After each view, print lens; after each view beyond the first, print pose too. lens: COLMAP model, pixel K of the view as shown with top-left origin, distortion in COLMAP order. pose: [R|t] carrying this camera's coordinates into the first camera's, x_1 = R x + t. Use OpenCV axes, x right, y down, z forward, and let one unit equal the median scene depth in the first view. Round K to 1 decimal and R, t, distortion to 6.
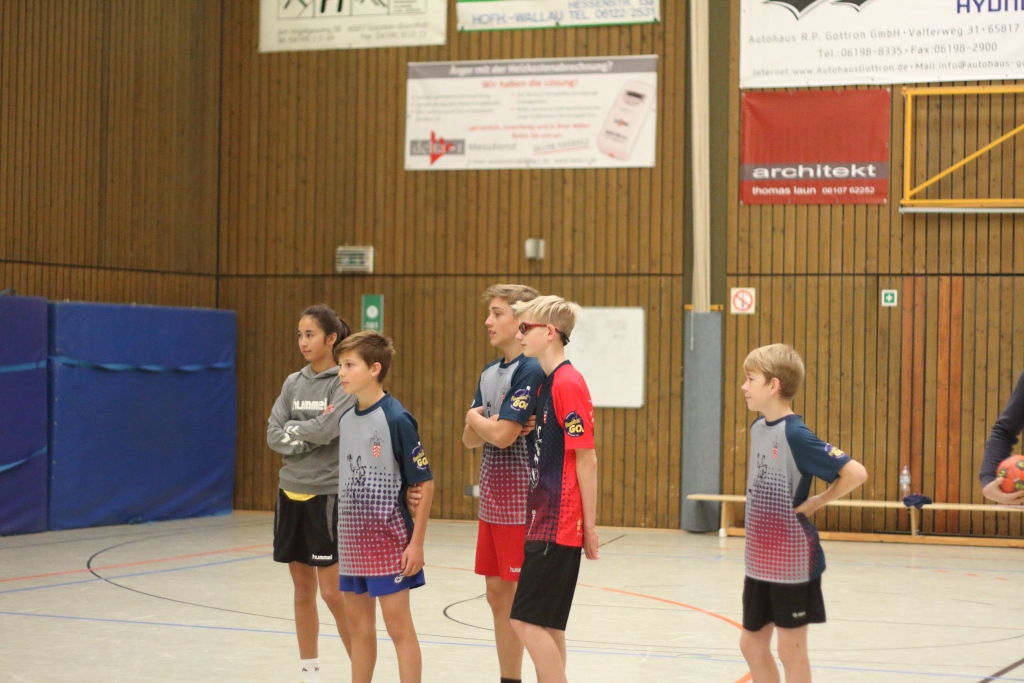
lens RADIAL K [[2333.1, 0, 512.0], [0, 2333.1, 341.5], [0, 0, 1]] dist [-0.100269, -0.049603]
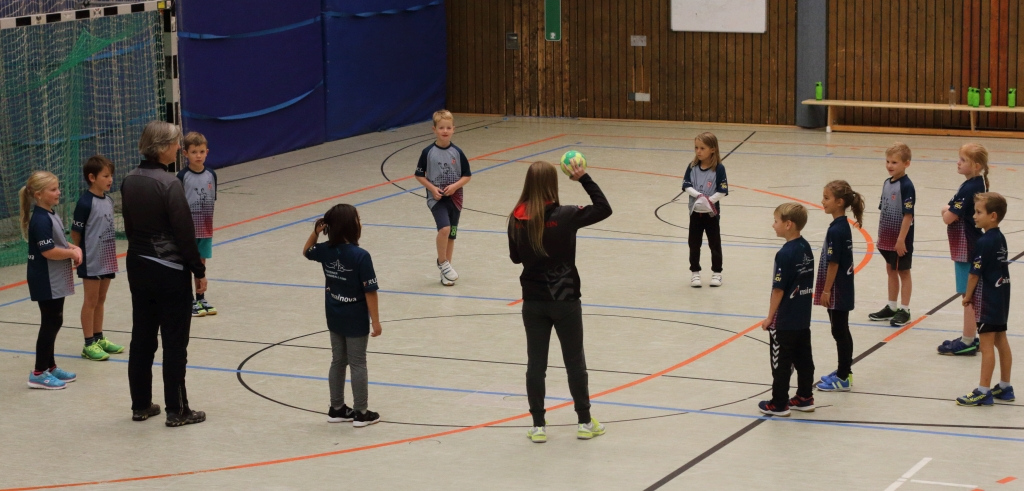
lens RADIAL K [[2569.9, 0, 512.0], [0, 2569.9, 245.5], [0, 0, 1]] dist [-0.093251, 0.140342]
pose [[0.999574, -0.023290, -0.017607, -0.065248], [0.025888, 0.985843, 0.165660, -0.098608], [0.013500, -0.166046, 0.986026, -0.452104]]
